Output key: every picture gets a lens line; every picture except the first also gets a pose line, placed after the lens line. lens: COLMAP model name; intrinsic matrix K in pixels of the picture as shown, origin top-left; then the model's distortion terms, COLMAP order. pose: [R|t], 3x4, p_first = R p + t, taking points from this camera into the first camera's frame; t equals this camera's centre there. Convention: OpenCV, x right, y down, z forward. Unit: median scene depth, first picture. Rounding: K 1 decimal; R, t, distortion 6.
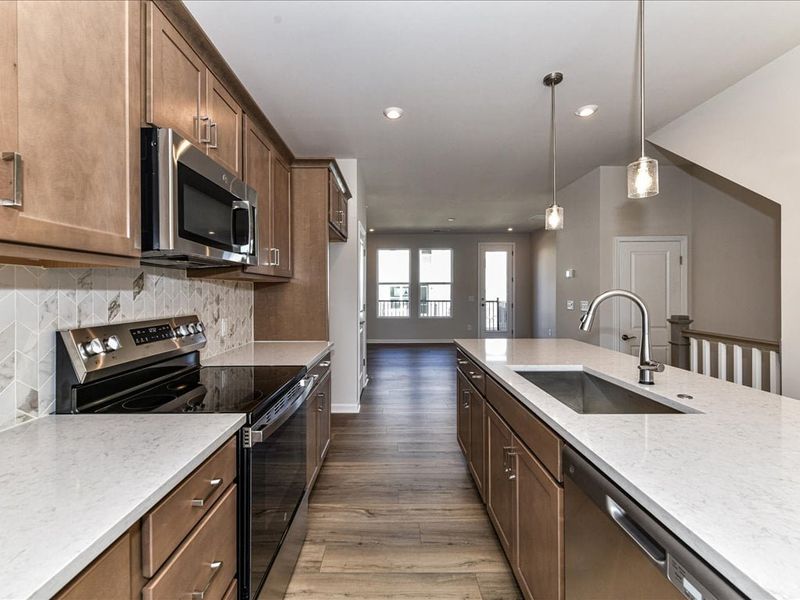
lens RADIAL K [[360.2, 0, 391.0], [0, 360.2, 294.1], [0, 0, 1]] dist [0.001587, 0.000209]
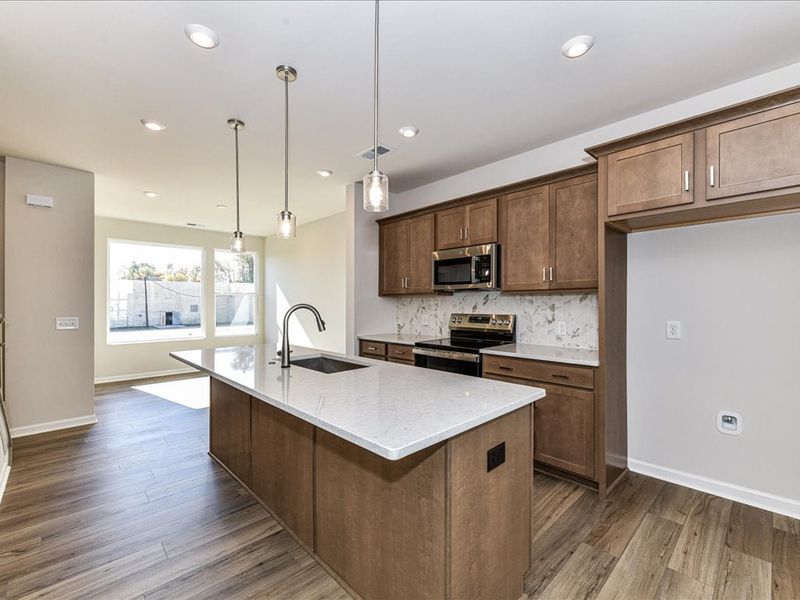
lens RADIAL K [[355.0, 0, 400.0], [0, 355.0, 300.0], [0, 0, 1]] dist [0.000349, -0.000618]
pose [[-0.716747, 0.002851, -0.697327, 0.761906], [0.002861, 0.999995, 0.001148, -0.014861], [0.697327, -0.001172, -0.716752, 1.293366]]
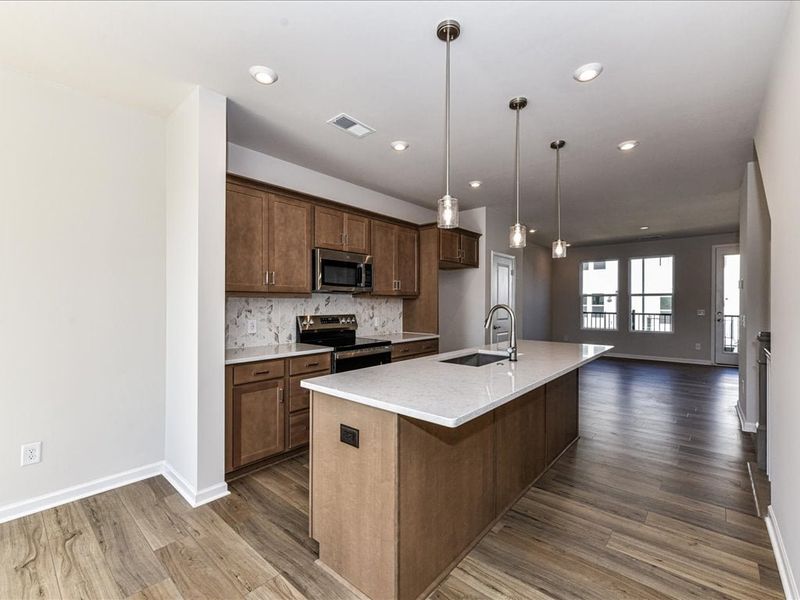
lens RADIAL K [[356.3, 0, 403.0], [0, 356.3, 305.1], [0, 0, 1]] dist [0.001172, 0.000300]
pose [[0.759423, 0.007365, -0.650556, 0.760658], [-0.007318, 0.999969, 0.002779, -0.004888], [0.650556, 0.002650, 0.759453, -0.320425]]
